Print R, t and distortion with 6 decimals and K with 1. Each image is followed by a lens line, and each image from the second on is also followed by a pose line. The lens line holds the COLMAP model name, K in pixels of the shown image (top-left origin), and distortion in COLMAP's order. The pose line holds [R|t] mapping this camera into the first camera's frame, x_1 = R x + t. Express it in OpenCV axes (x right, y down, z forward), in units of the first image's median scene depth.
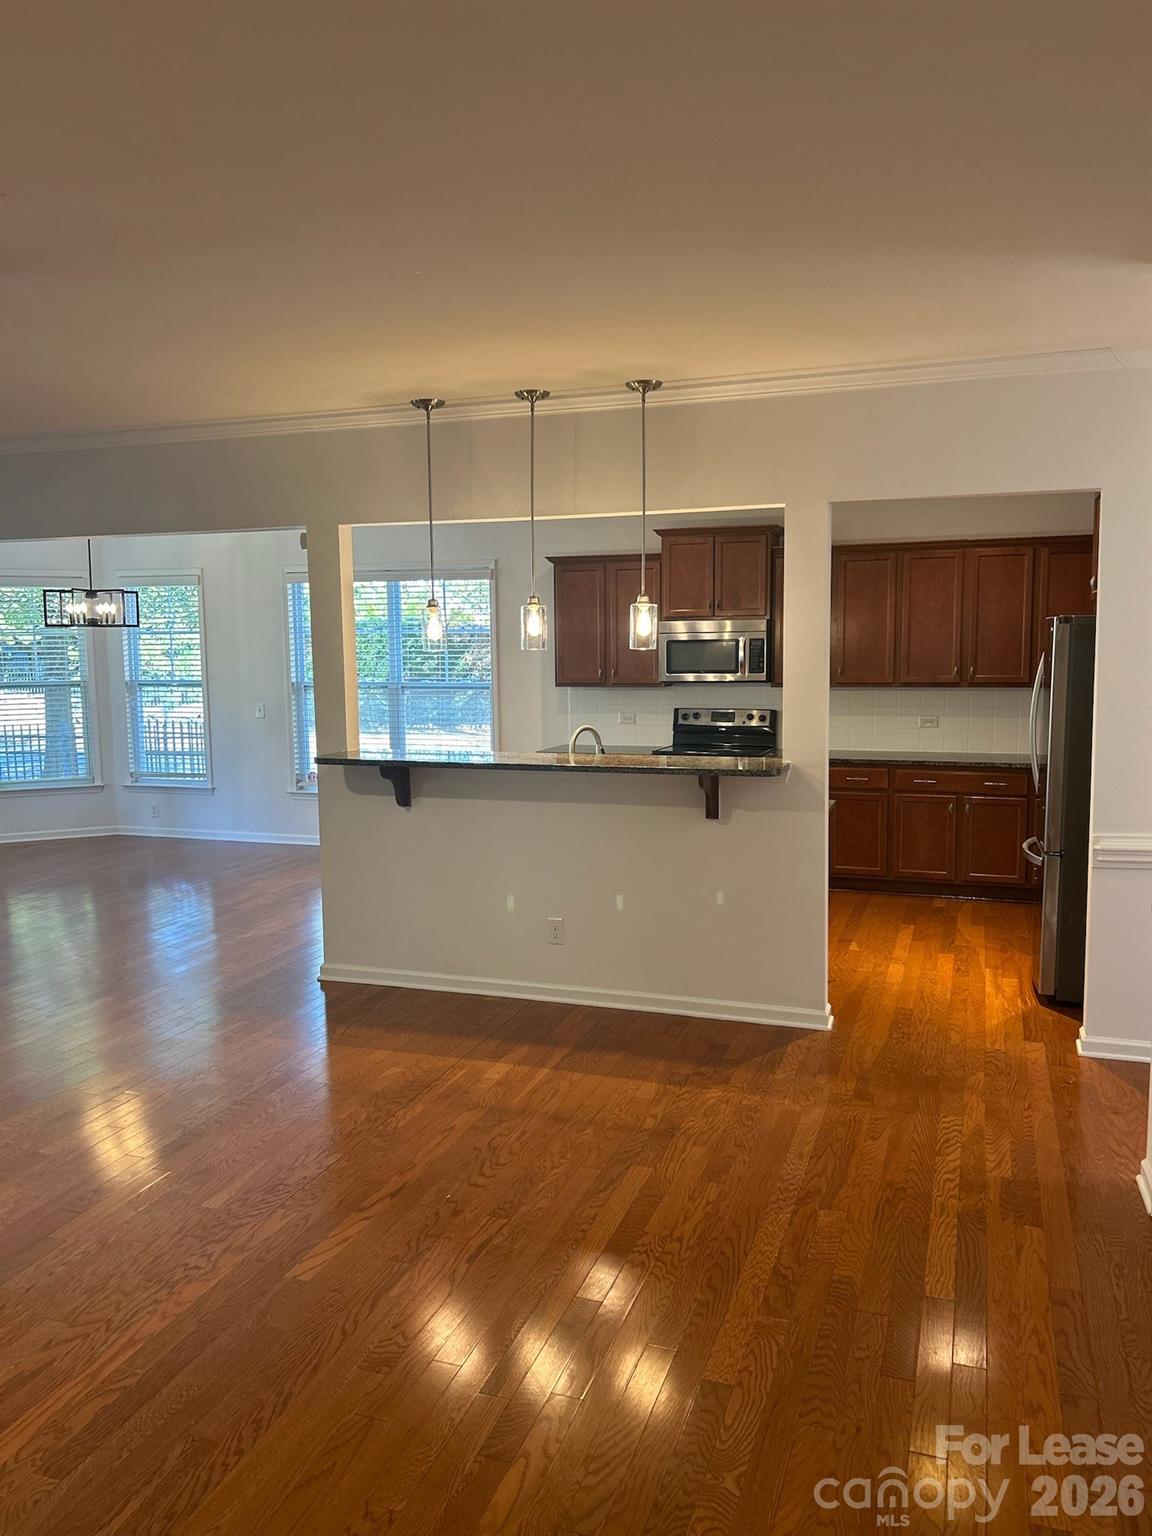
lens RADIAL K [[1161.4, 0, 576.0], [0, 1161.4, 768.0], [0, 0, 1]] dist [0.002189, -0.000092]
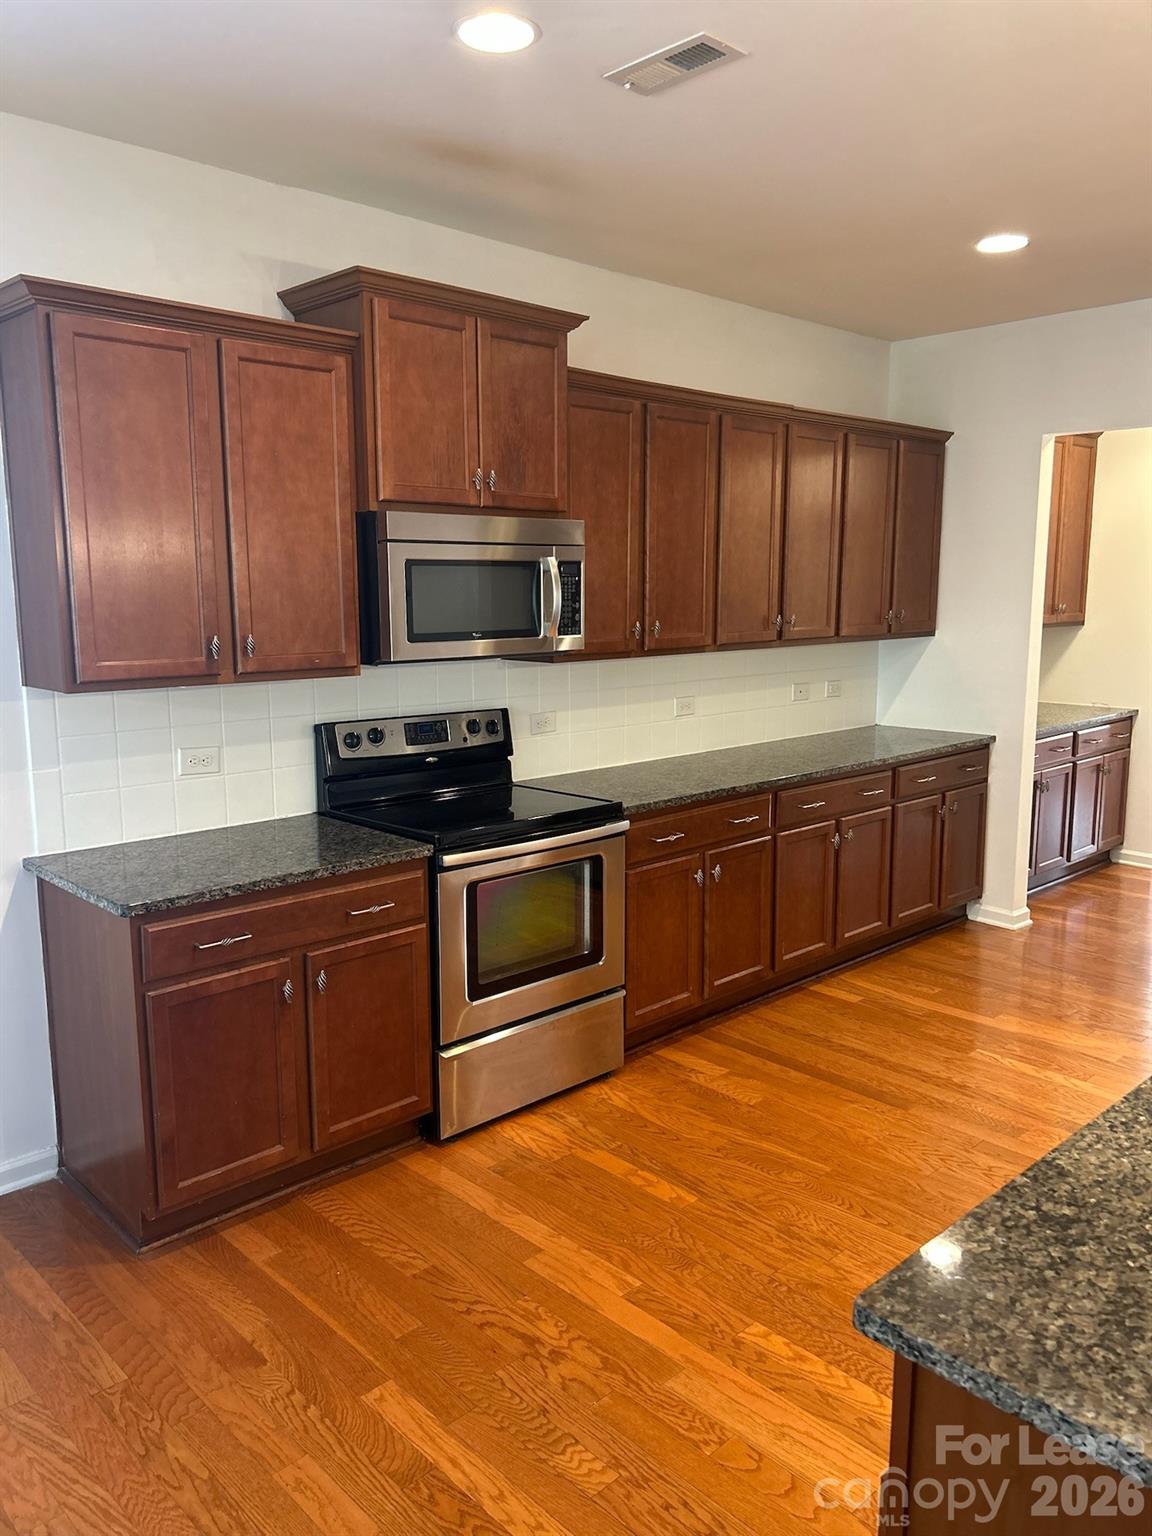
lens RADIAL K [[1161.4, 0, 576.0], [0, 1161.4, 768.0], [0, 0, 1]] dist [0.002189, -0.000092]
pose [[0.454746, -0.127374, 0.881466, -0.248544], [0.093163, 0.991094, 0.095152, -0.067679], [-0.885735, 0.038850, 0.462563, 0.733138]]
